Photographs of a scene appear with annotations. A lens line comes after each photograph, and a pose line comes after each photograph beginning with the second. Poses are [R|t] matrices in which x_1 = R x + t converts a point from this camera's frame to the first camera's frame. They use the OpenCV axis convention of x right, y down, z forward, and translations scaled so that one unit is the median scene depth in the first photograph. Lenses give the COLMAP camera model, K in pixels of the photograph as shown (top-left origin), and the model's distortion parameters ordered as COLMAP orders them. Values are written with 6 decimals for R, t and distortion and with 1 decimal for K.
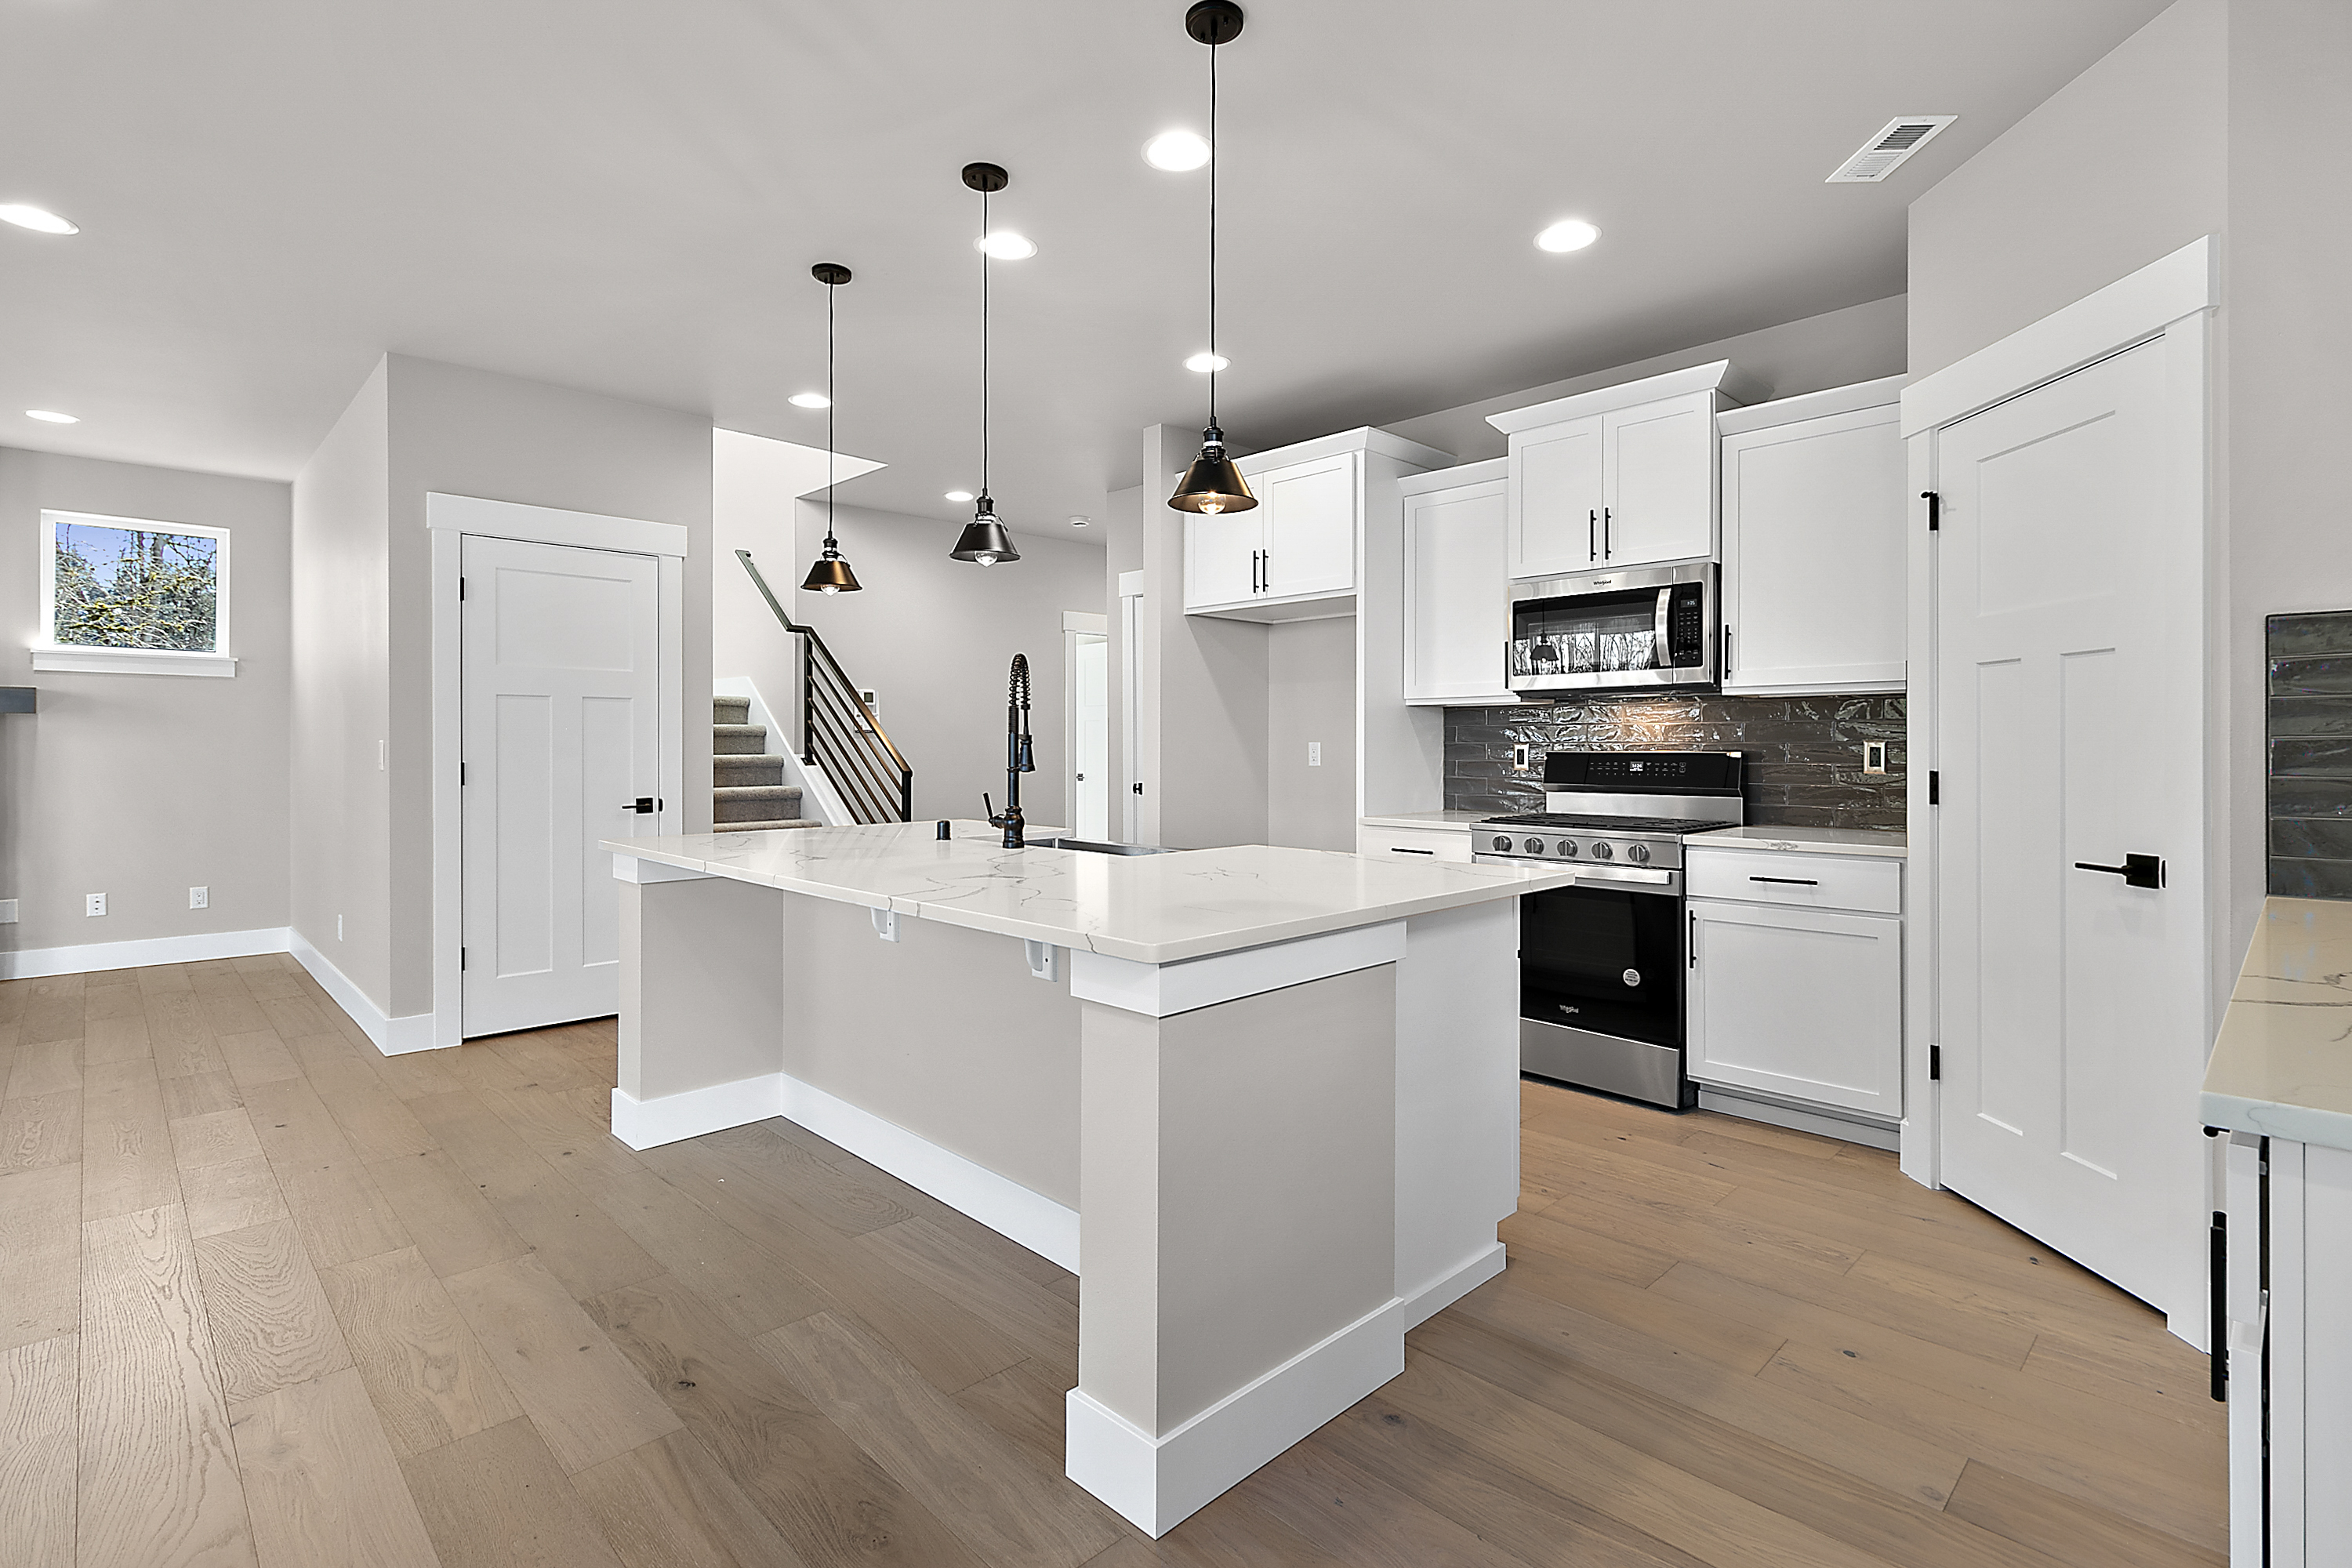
lens RADIAL K [[1104.1, 0, 1175.2], [0, 1104.1, 744.2], [0, 0, 1]] dist [0.002869, 0.000496]
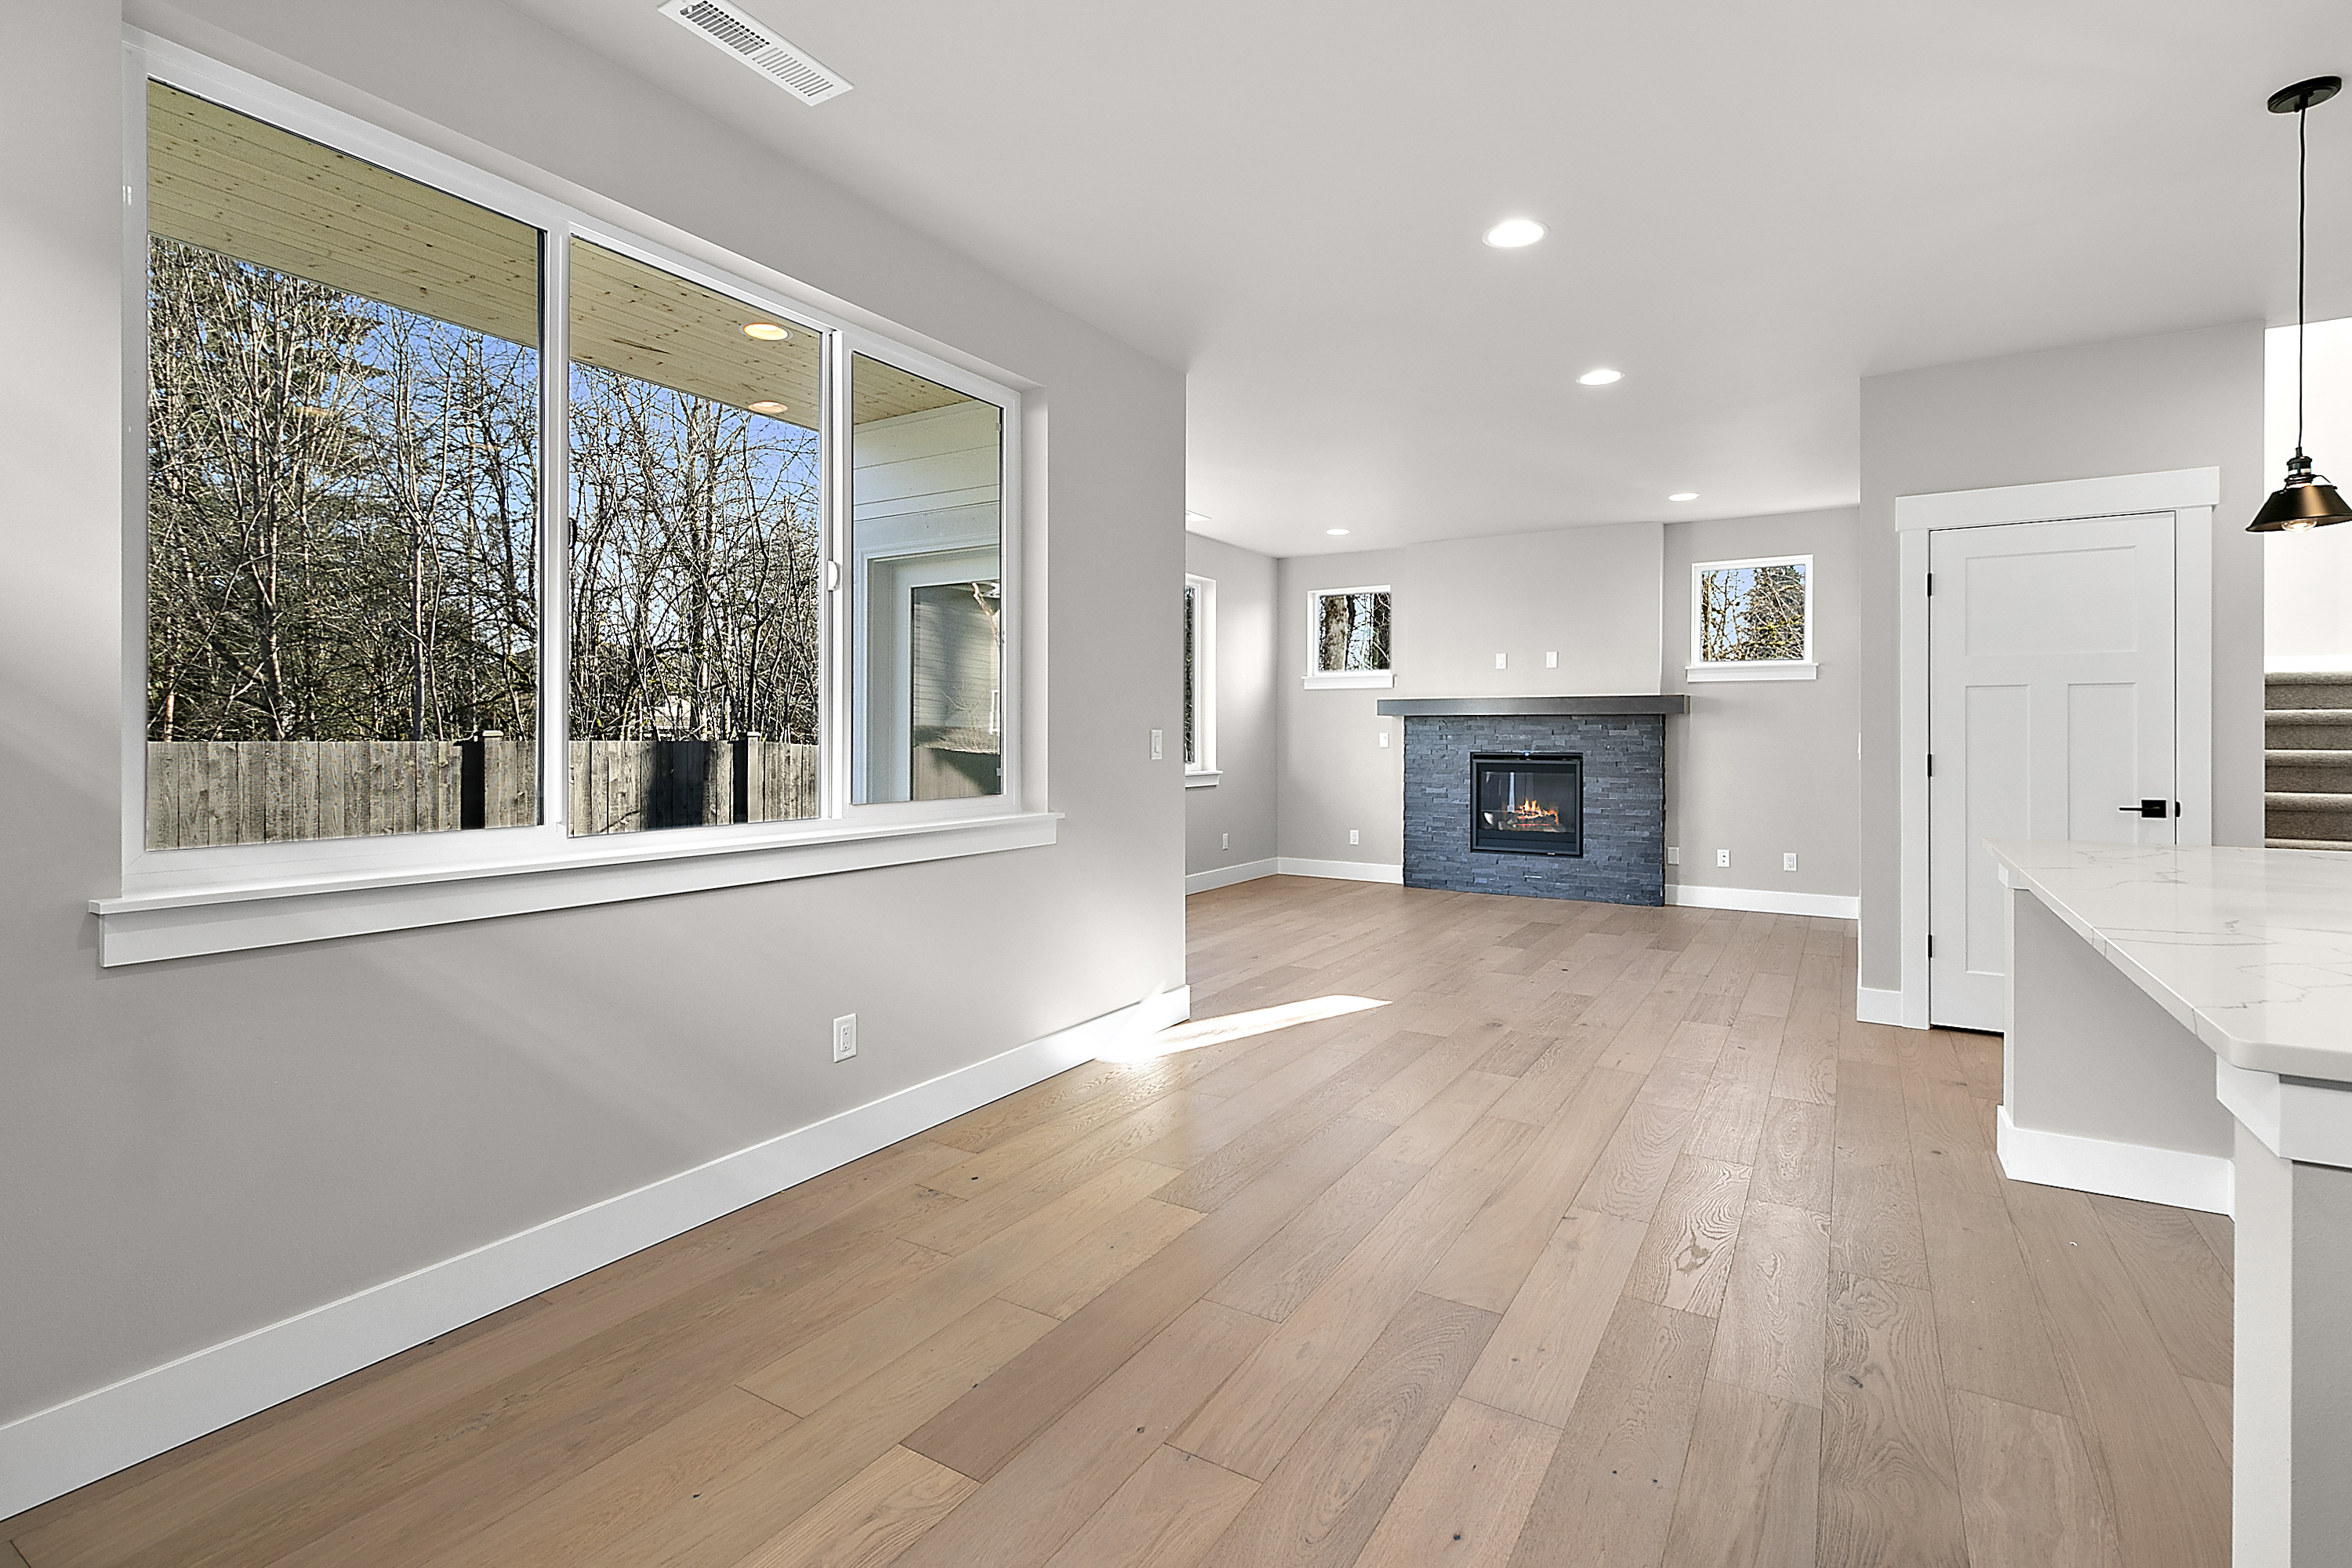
lens RADIAL K [[1092.3, 0, 1180.3], [0, 1092.3, 740.1], [0, 0, 1]] dist [0.003116, -0.000032]
pose [[0.244172, 0.003167, -0.969727, 0.223533], [0.001850, 0.999991, 0.003732, -0.002423], [0.969730, -0.002705, 0.244164, 0.105052]]
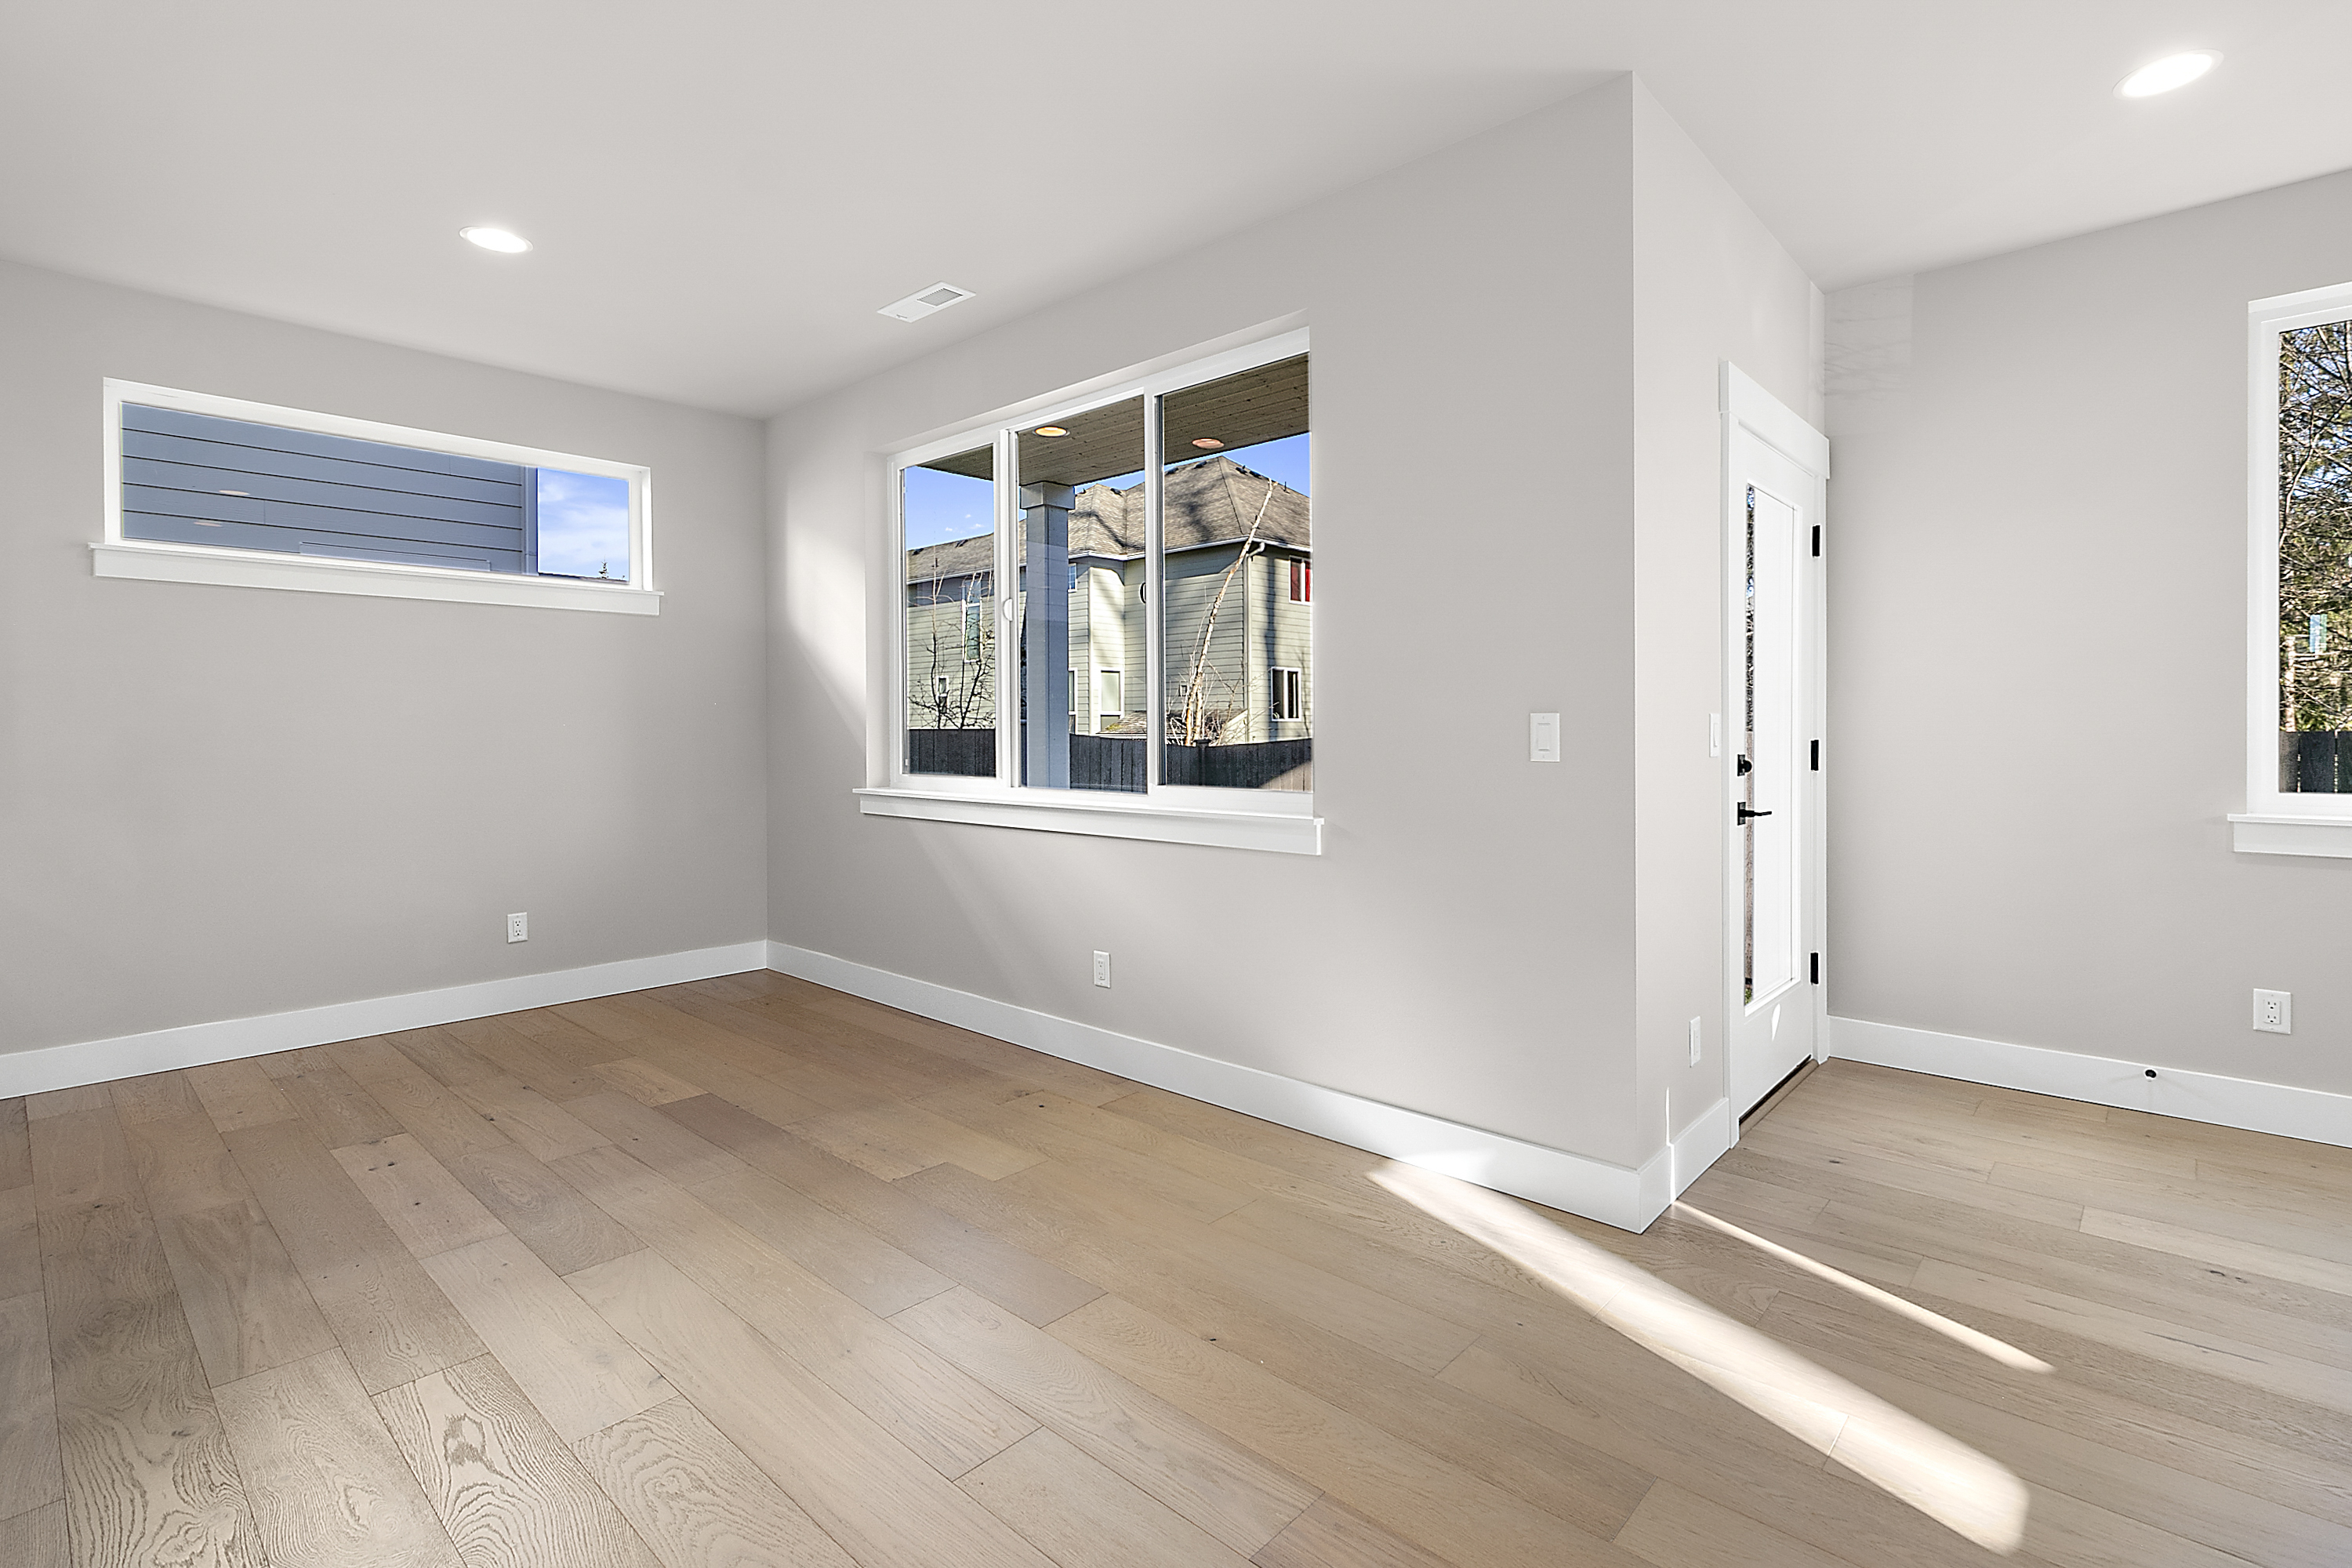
lens RADIAL K [[1092.3, 0, 1180.3], [0, 1092.3, 740.1], [0, 0, 1]] dist [0.003116, -0.000032]
pose [[-0.998497, 0.003476, -0.054699, -0.745154], [0.003206, 0.999982, 0.005029, 0.004269], [0.054716, 0.004846, -0.998490, 1.191914]]
